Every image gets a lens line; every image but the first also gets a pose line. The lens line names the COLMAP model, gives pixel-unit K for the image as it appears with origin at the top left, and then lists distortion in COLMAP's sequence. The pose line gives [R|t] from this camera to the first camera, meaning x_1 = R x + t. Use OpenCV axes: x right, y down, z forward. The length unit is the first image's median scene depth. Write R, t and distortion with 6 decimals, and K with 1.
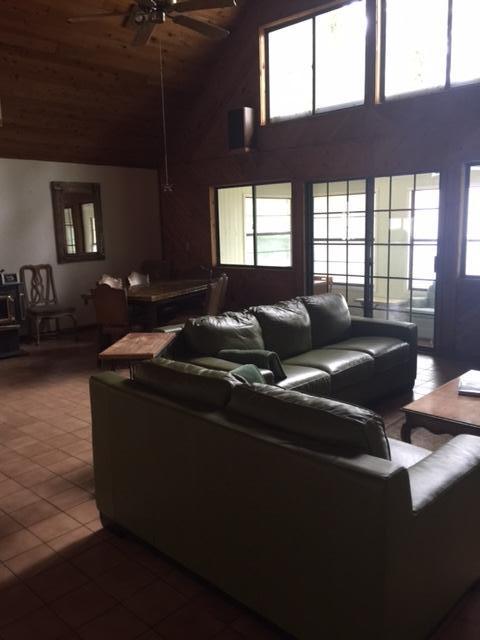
lens RADIAL K [[538.8, 0, 244.7], [0, 538.8, 316.1], [0, 0, 1]] dist [0.075658, 0.009685]
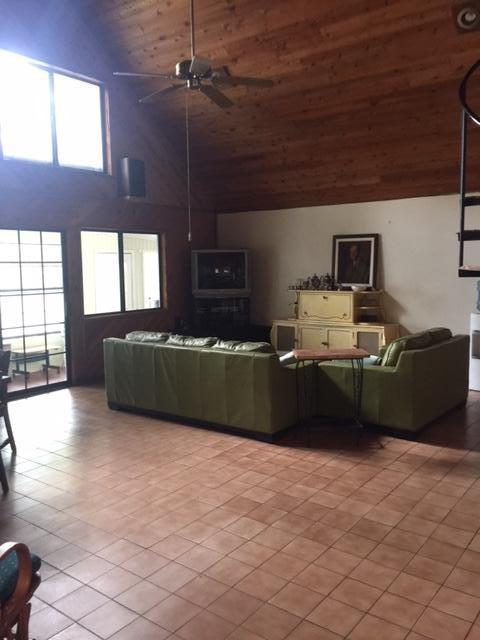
lens RADIAL K [[538.8, 0, 244.8], [0, 538.8, 322.5], [0, 0, 1]] dist [0.075658, 0.009685]
pose [[-0.101701, -0.071826, 0.992219, -1.200903], [0.188558, 0.977918, 0.090118, -0.141921], [-0.976782, 0.196256, -0.085912, 1.030989]]
